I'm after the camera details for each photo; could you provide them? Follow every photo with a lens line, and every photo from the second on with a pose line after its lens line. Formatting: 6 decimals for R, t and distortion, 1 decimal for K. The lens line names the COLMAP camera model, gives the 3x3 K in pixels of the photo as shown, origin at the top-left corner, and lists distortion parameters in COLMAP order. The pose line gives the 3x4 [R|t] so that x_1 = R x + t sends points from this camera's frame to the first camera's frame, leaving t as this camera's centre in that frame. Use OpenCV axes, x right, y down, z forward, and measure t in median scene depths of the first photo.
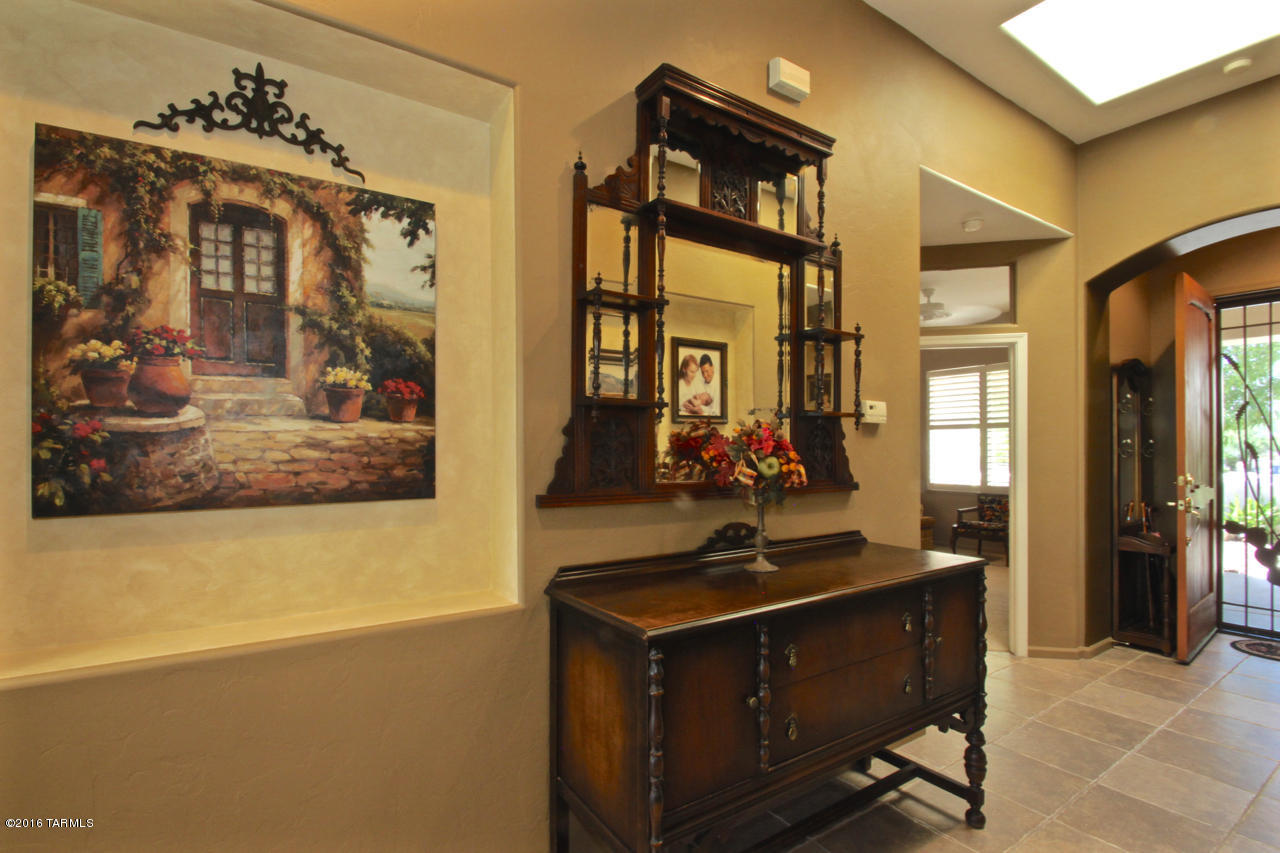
lens RADIAL K [[598.7, 0, 614.9], [0, 598.7, 445.8], [0, 0, 1]] dist [0.000113, 0.000002]
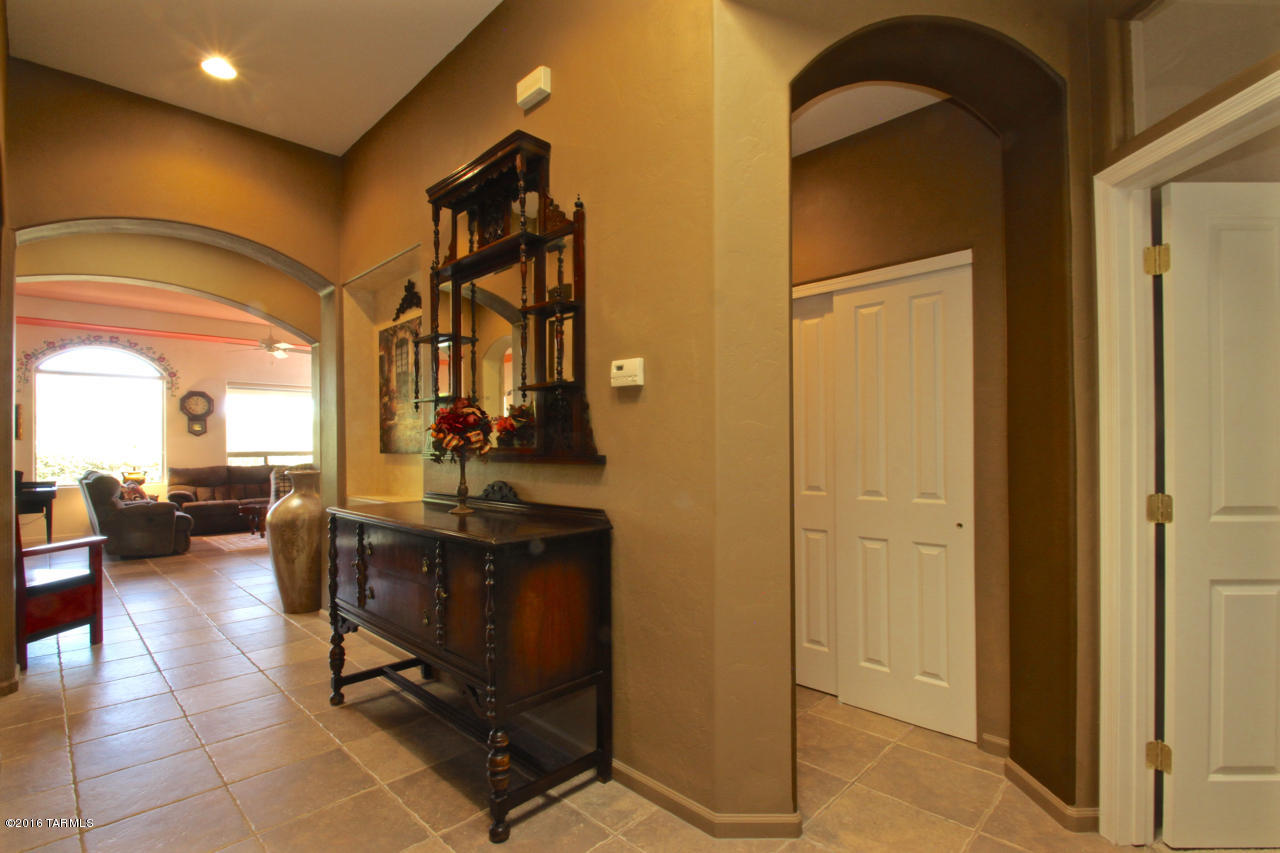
lens RADIAL K [[598.7, 0, 614.9], [0, 598.7, 445.8], [0, 0, 1]] dist [0.000113, 0.000002]
pose [[0.193276, -0.001125, -0.981144, 1.305491], [0.006972, 0.999976, 0.000226, 0.047146], [0.981120, -0.006884, 0.193279, 0.857215]]
